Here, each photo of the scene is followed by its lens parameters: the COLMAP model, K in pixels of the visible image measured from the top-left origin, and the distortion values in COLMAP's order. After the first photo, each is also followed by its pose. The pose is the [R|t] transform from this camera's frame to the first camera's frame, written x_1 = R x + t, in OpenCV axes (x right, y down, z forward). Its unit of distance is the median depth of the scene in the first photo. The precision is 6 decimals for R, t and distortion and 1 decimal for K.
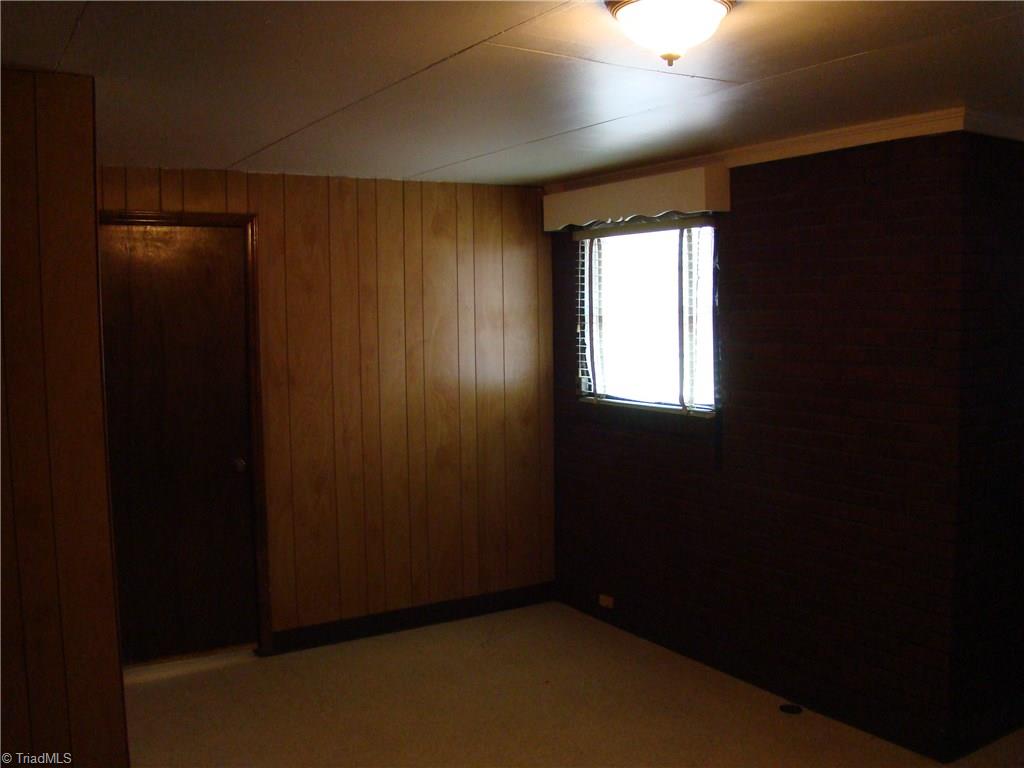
lens RADIAL K [[977.9, 0, 510.6], [0, 977.9, 387.0], [0, 0, 1]] dist [-0.128558, 0.000000]
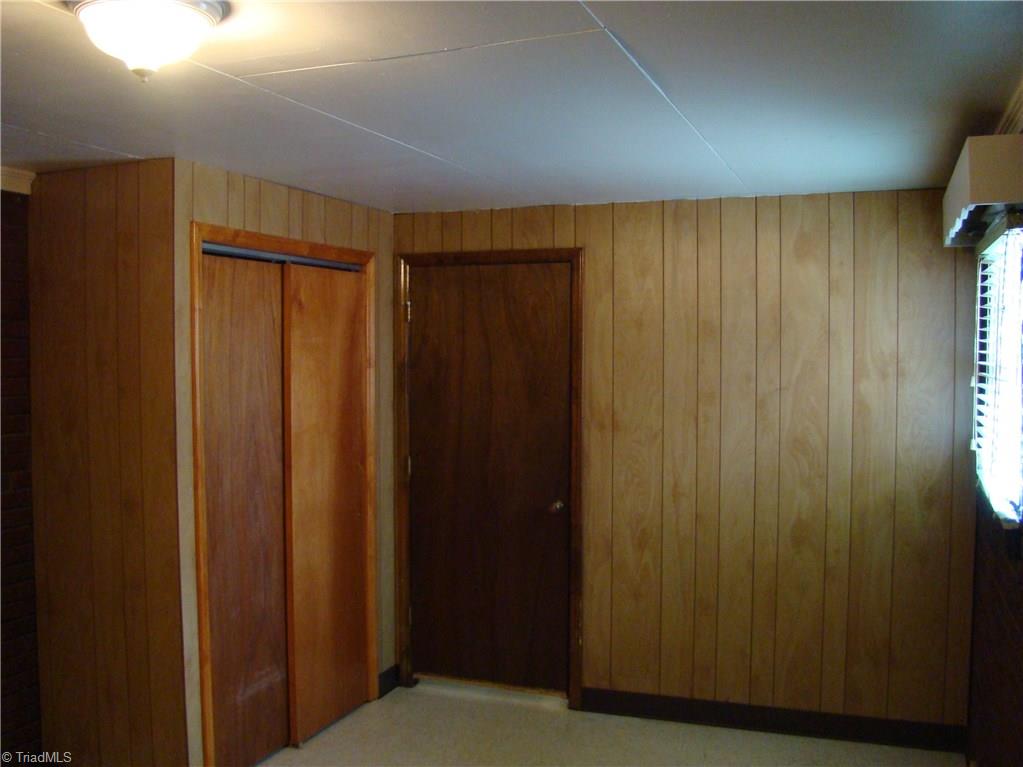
lens RADIAL K [[976.9, 0, 510.6], [0, 976.9, 381.2], [0, 0, 1]] dist [-0.128558, 0.000000]
pose [[0.947077, 0.023597, -0.320137, -0.036647], [-0.037886, 0.998541, -0.038478, -0.011422], [0.318762, 0.048571, 0.946589, 0.132934]]
